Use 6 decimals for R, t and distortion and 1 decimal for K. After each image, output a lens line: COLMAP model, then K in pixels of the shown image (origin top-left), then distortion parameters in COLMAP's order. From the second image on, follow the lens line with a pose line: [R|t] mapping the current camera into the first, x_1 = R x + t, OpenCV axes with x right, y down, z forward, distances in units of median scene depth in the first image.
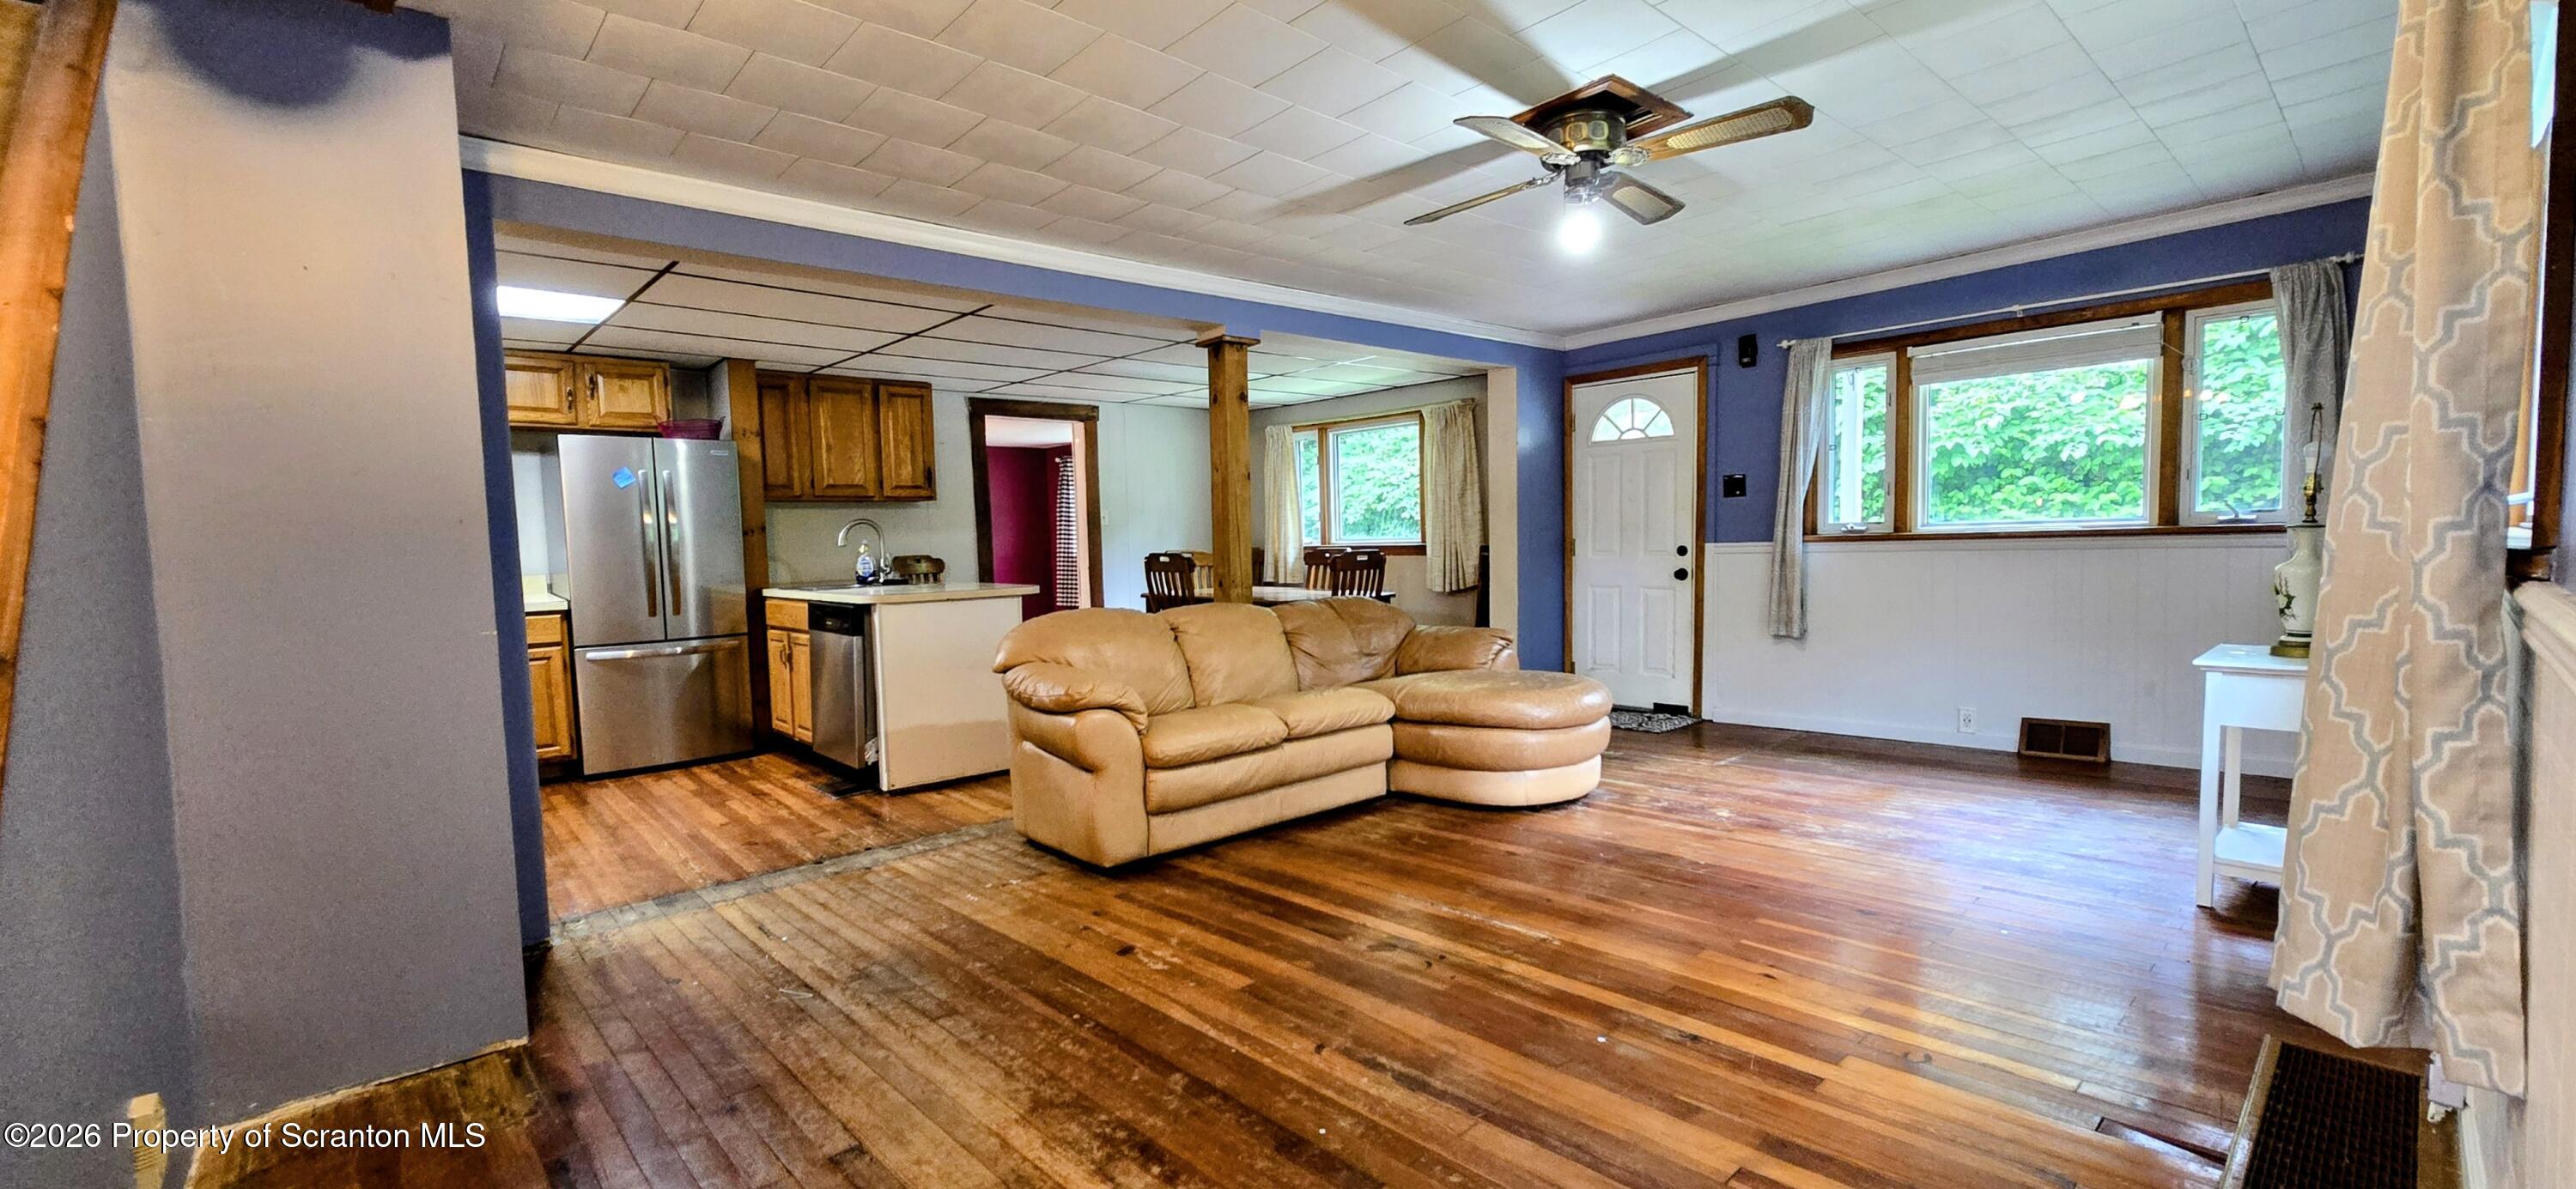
lens RADIAL K [[1057.8, 0, 1274.1], [0, 1057.8, 617.4], [0, 0, 1]] dist [0.020766, 0.000059]
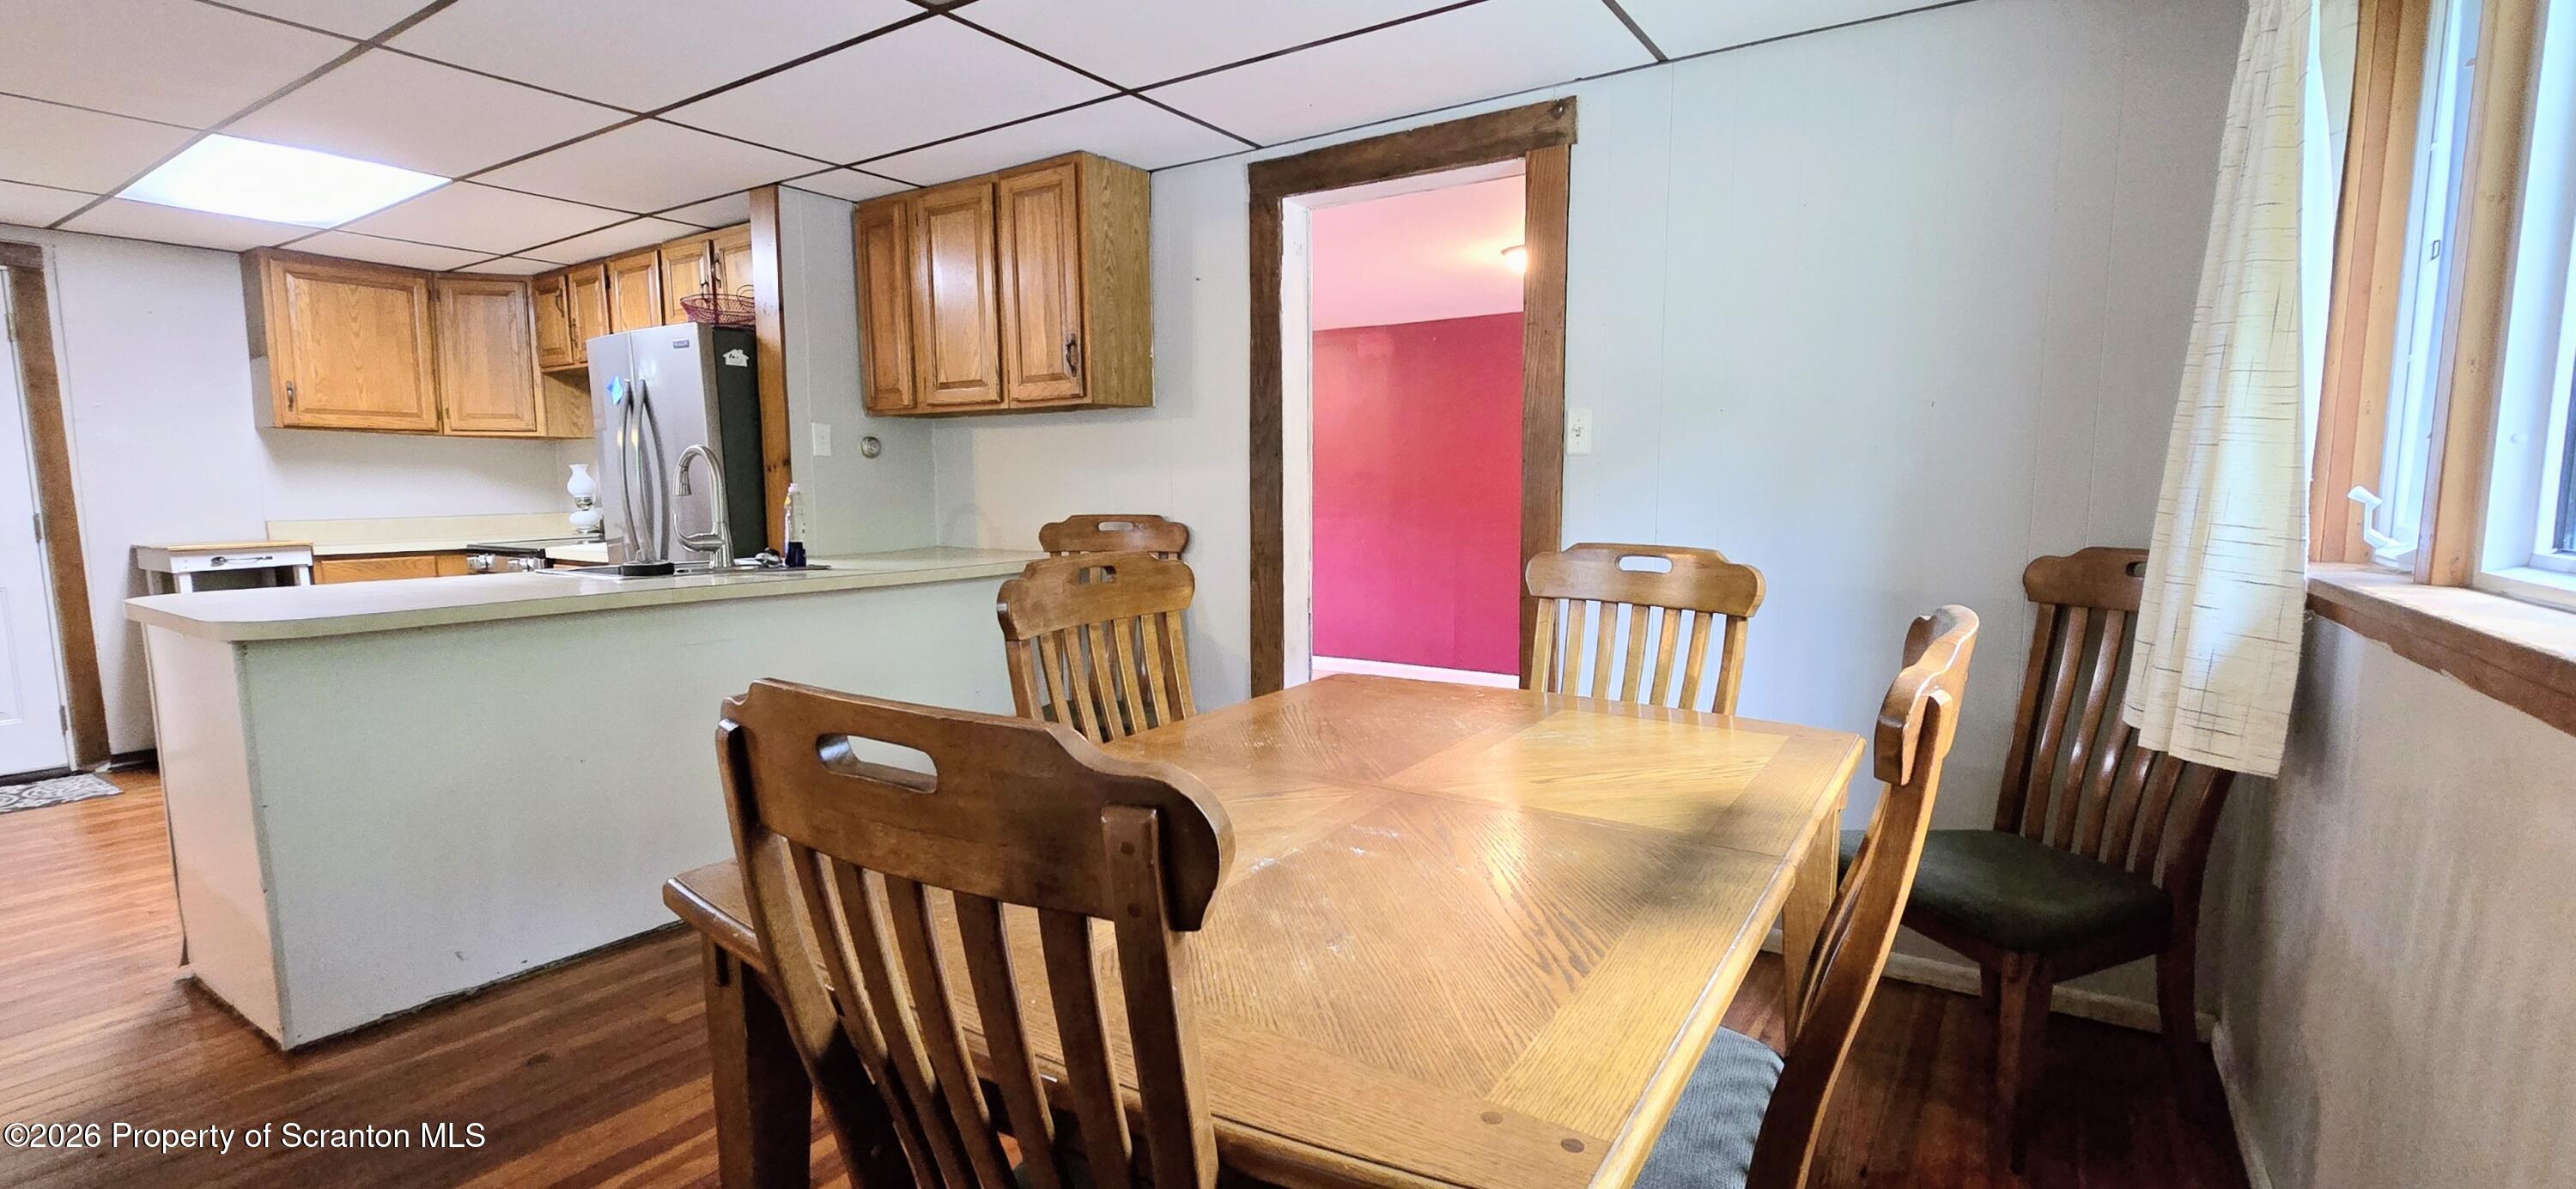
lens RADIAL K [[1095.4, 0, 1294.4], [0, 1095.4, 610.1], [0, 0, 1]] dist [0.000033, 0.000137]
pose [[0.257307, 0.144598, -0.955450, 0.353990], [-0.079365, 0.988563, 0.128236, -0.165496], [0.963065, 0.042833, 0.265841, 1.787293]]
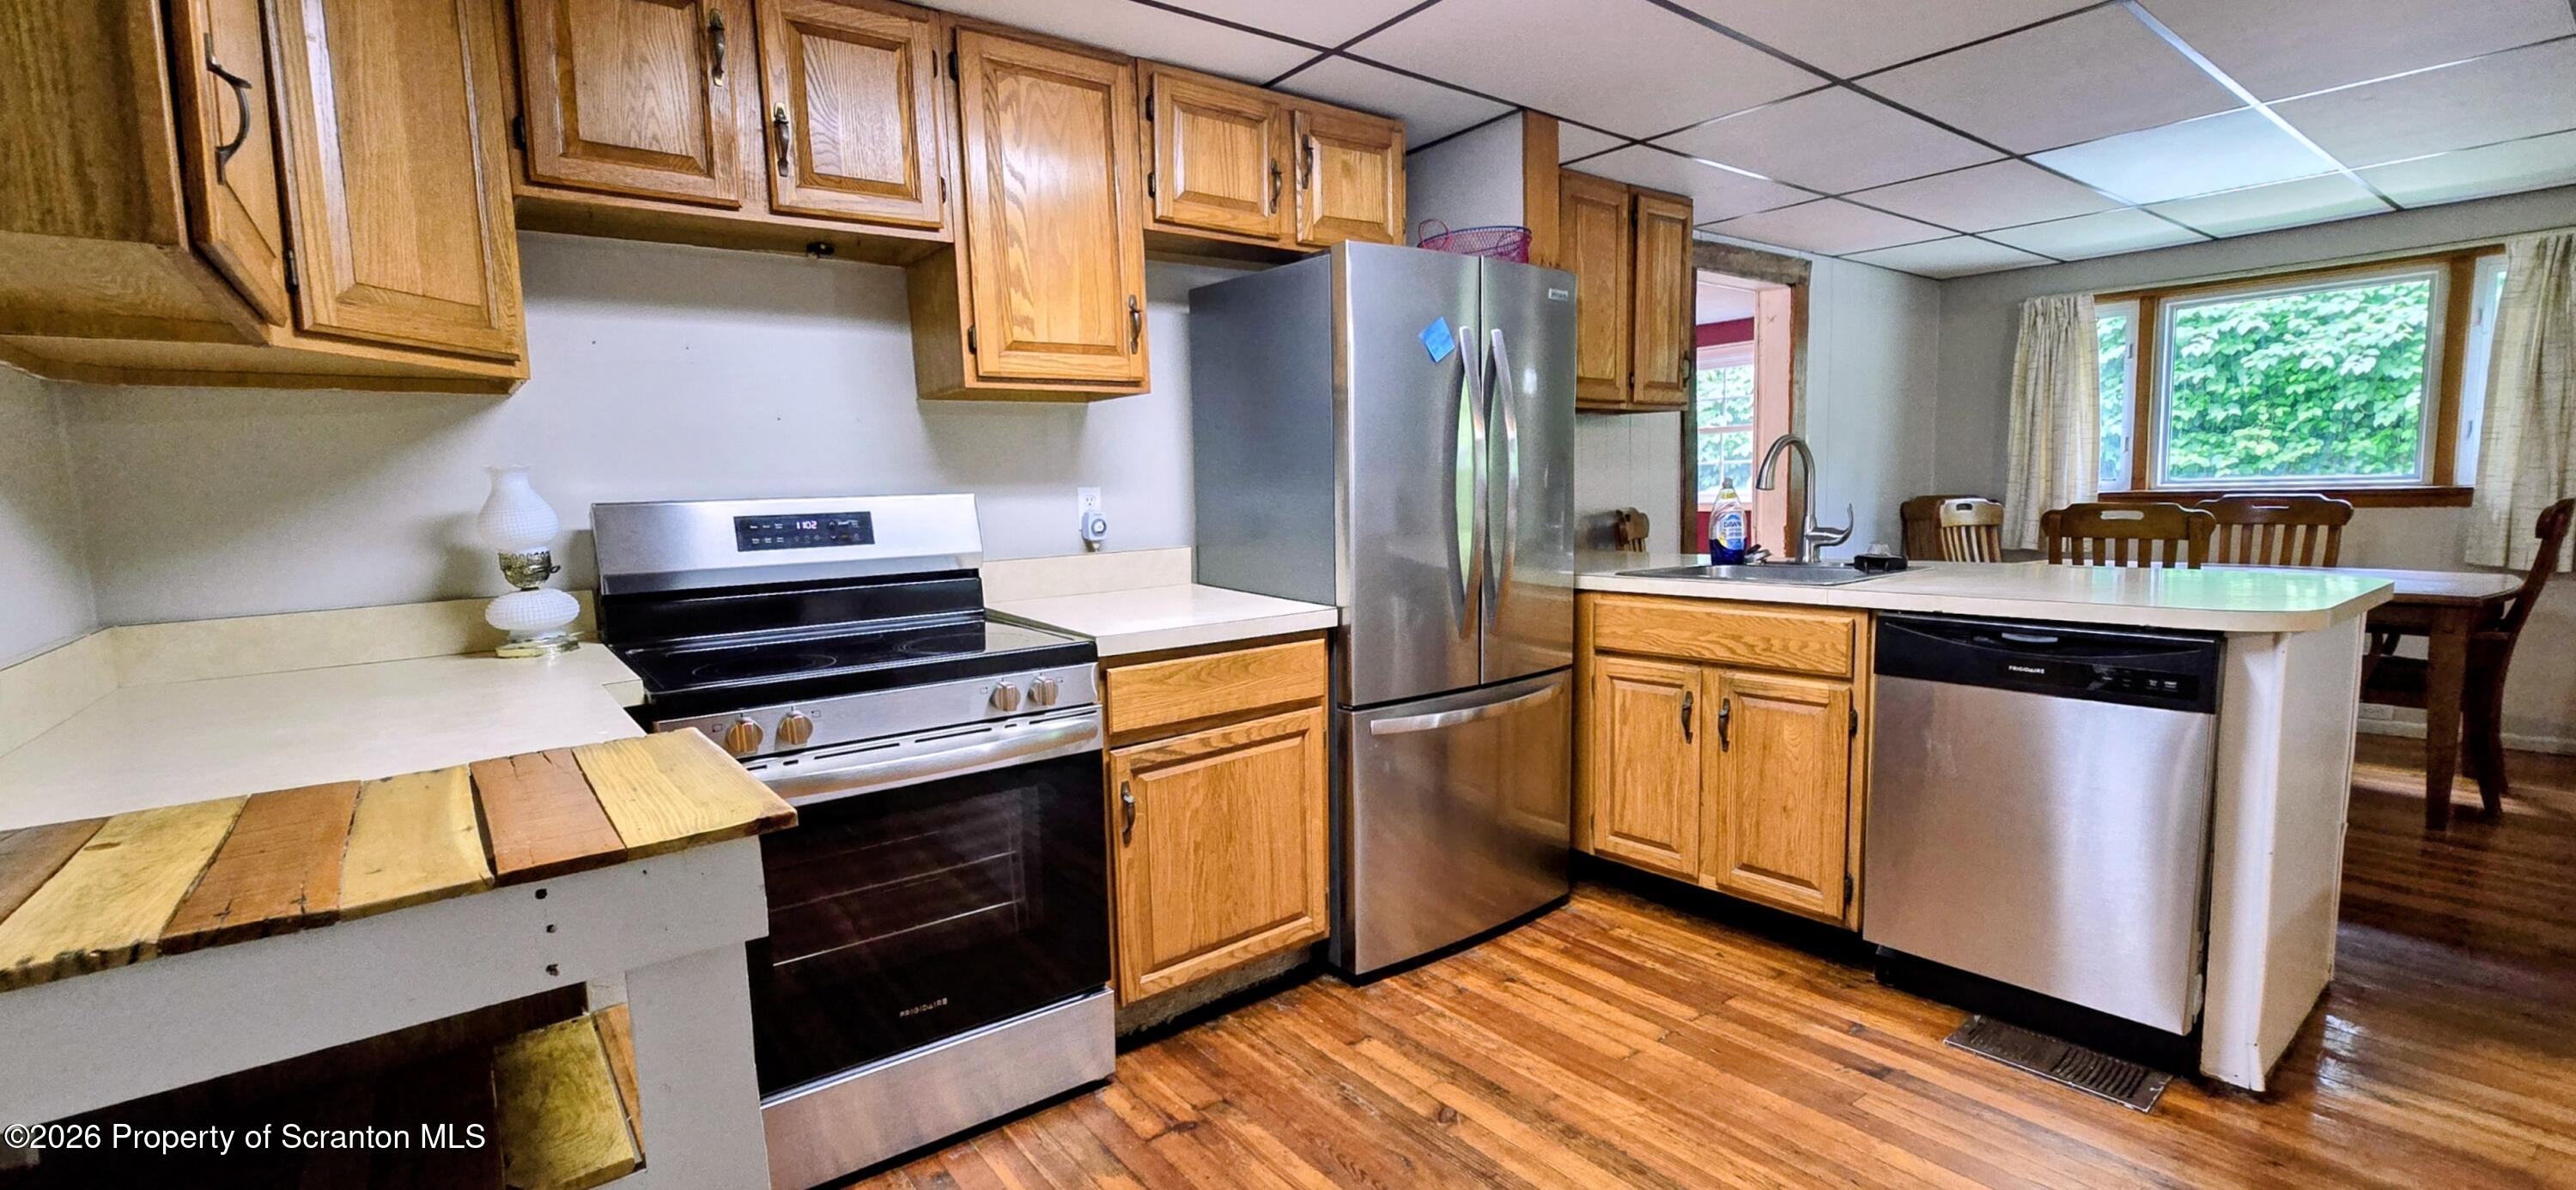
lens RADIAL K [[1095.4, 0, 1294.4], [0, 1095.4, 610.6], [0, 0, 1]] dist [0.000033, 0.000137]
pose [[0.998204, 0.006453, -0.059566, -0.914099], [-0.004130, 0.999229, 0.039039, -0.046286], [0.059772, -0.038723, 0.997461, 0.739372]]
